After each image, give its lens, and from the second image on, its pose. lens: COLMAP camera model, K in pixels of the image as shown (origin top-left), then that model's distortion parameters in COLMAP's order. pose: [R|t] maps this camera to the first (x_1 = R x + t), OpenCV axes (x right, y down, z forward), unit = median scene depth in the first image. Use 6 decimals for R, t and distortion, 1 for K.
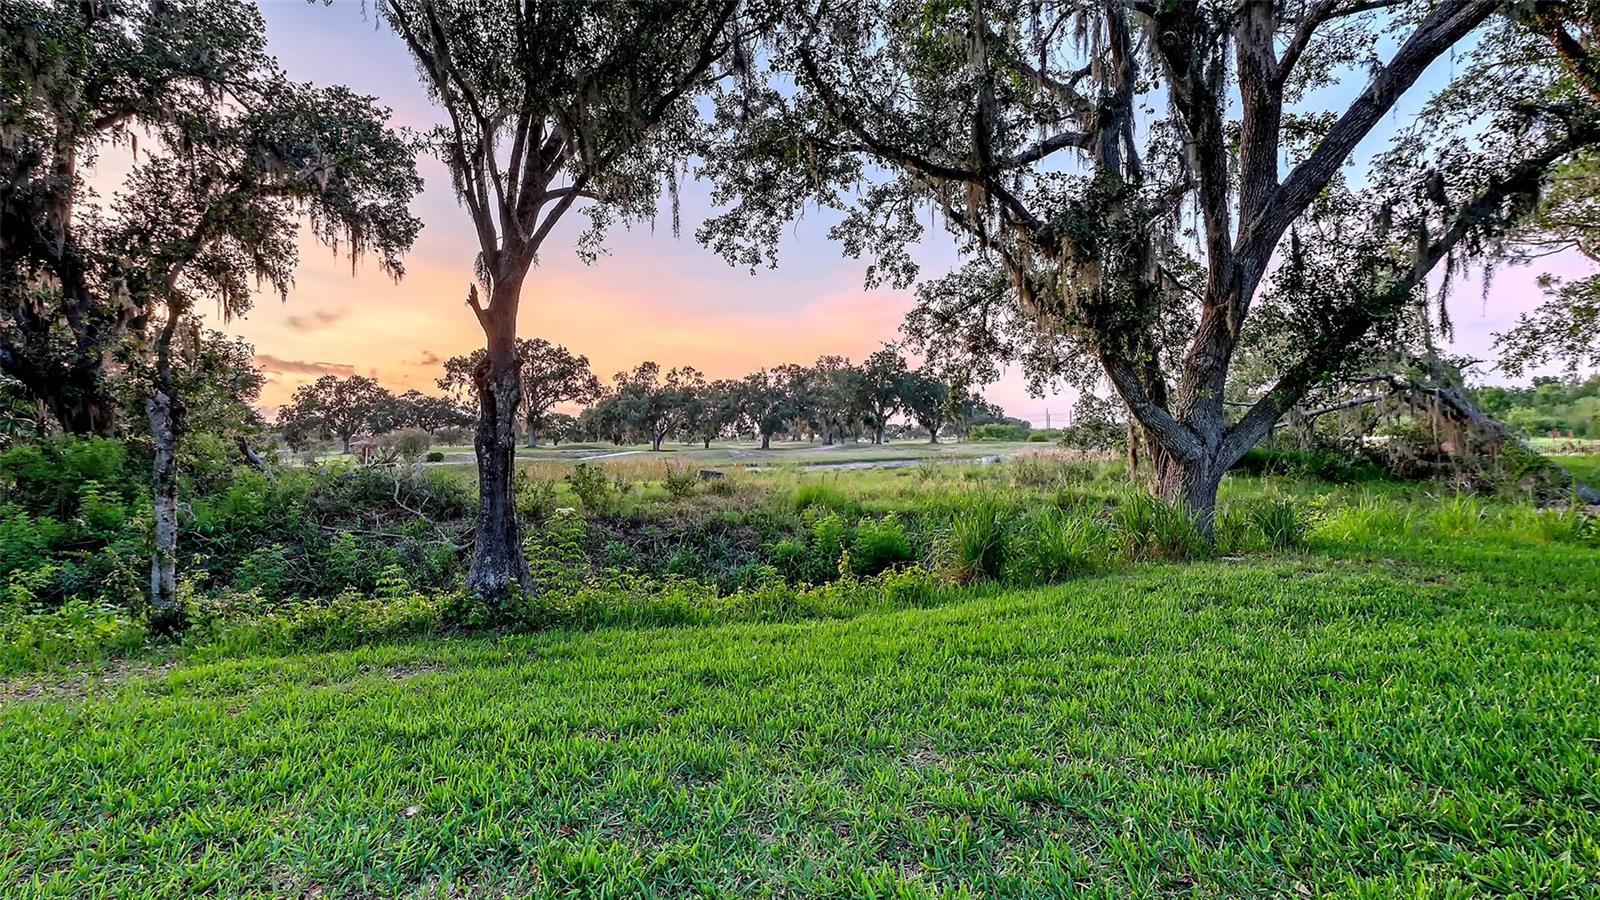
lens RADIAL K [[798.3, 0, 791.8], [0, 798.3, 441.8], [0, 0, 1]] dist [0.010903, 0.000426]
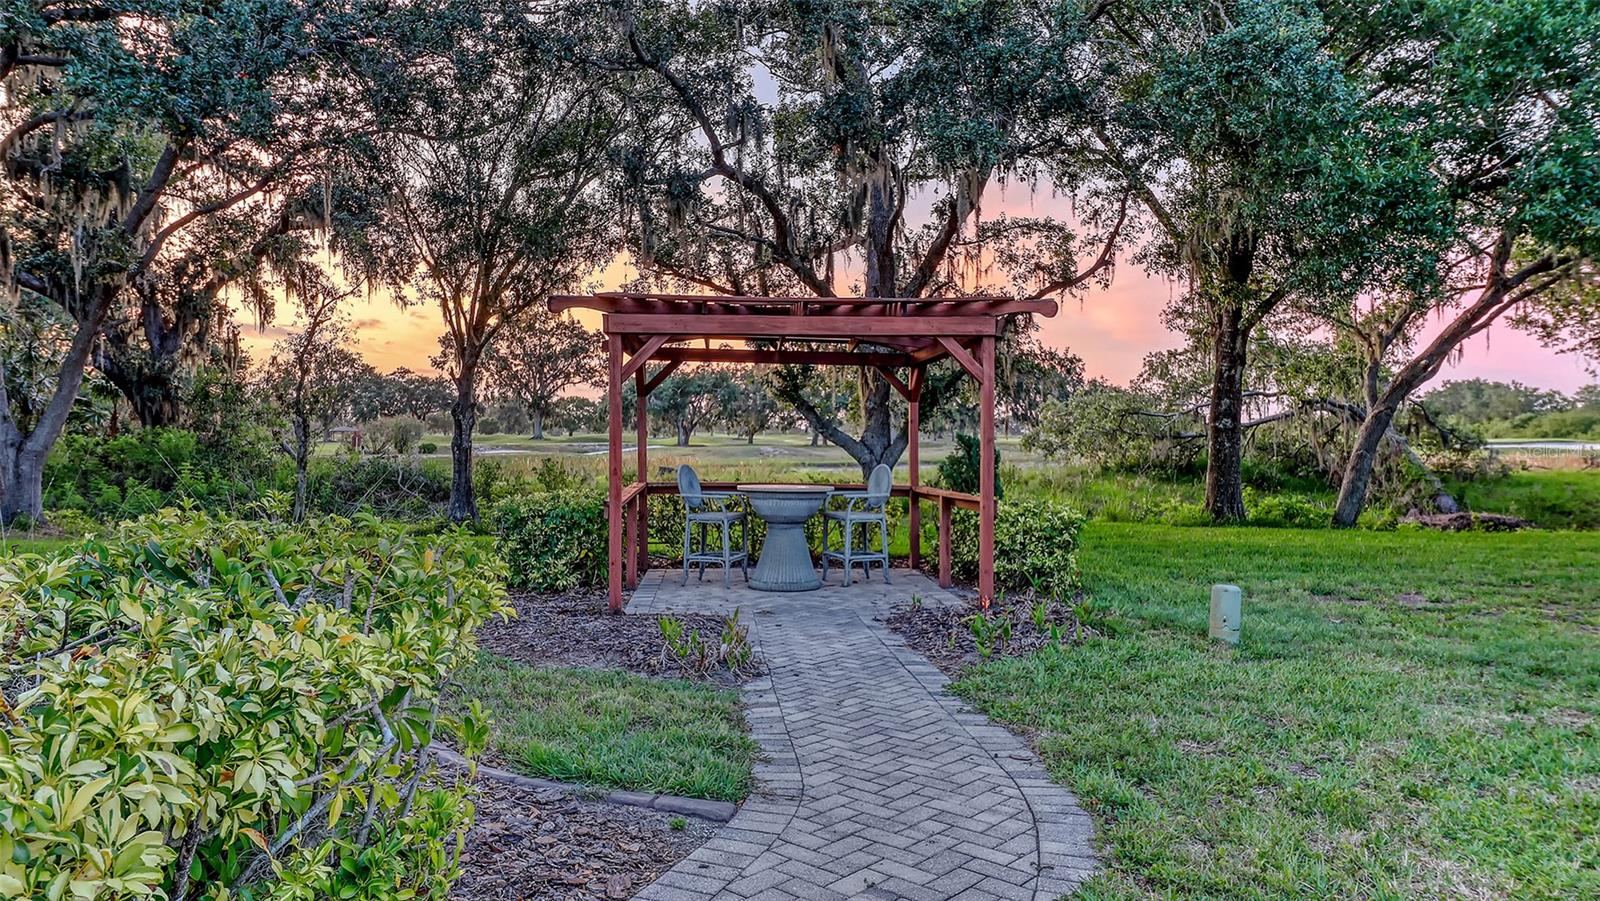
lens RADIAL K [[1128.4, 0, 797.1], [0, 1128.4, 447.4], [0, 0, 1]] dist [0.000331, 0.000210]
pose [[0.994662, 0.019315, -0.101360, 0.068582], [-0.018100, 0.999753, 0.012892, -0.004267], [0.101584, -0.010988, 0.994766, -0.157181]]
